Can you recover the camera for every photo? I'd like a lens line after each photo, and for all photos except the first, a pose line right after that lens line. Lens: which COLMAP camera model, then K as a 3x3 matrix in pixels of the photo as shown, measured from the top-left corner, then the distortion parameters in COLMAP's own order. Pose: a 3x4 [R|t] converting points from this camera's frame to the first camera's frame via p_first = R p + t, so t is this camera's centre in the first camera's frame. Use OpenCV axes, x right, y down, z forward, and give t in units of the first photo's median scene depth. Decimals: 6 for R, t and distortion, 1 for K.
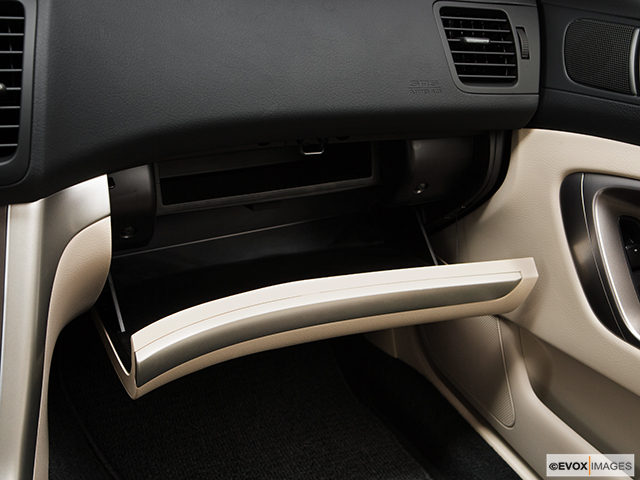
lens RADIAL K [[715.1, 0, 321.2], [0, 715.1, 243.6], [0, 0, 1]] dist [-0.026997, 0.000000]
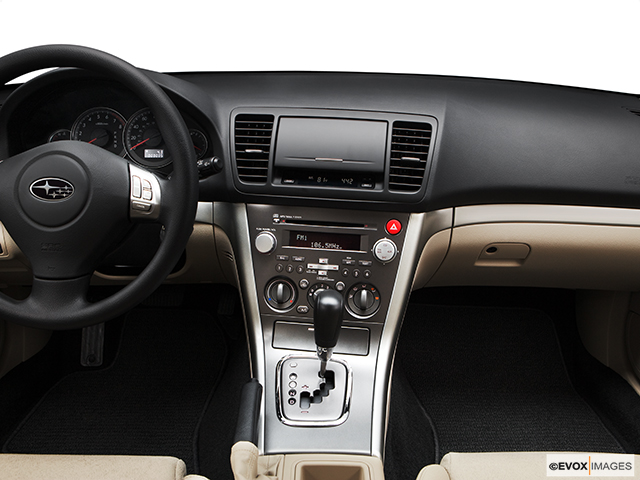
lens RADIAL K [[572.8, 0, 319.7], [0, 572.8, 242.2], [0, 0, 1]] dist [-0.096276, 0.089863]
pose [[0.898242, 0.120326, -0.422710, 0.047831], [-0.171878, 0.981367, -0.085884, 0.174705], [0.404499, 0.149799, 0.902187, -0.514696]]
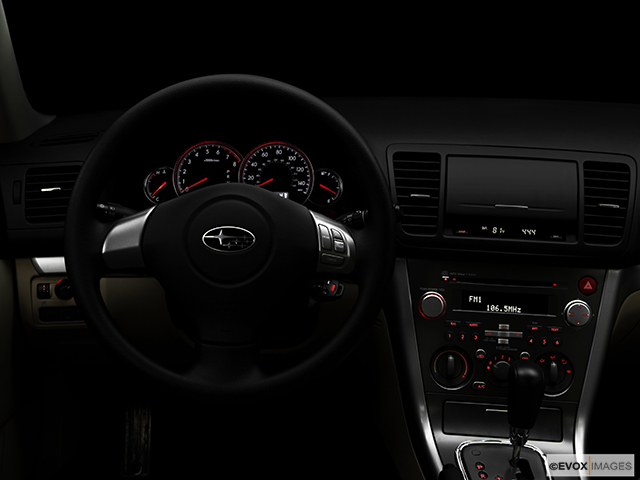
lens RADIAL K [[853.1, 0, 321.0], [0, 853.1, 241.4], [0, 0, 1]] dist [-0.020671, 0.000000]
pose [[0.907421, 0.080093, -0.412520, -0.154807], [-0.168925, 0.968384, -0.183568, 0.304431], [0.384775, 0.236258, 0.892261, -0.954935]]
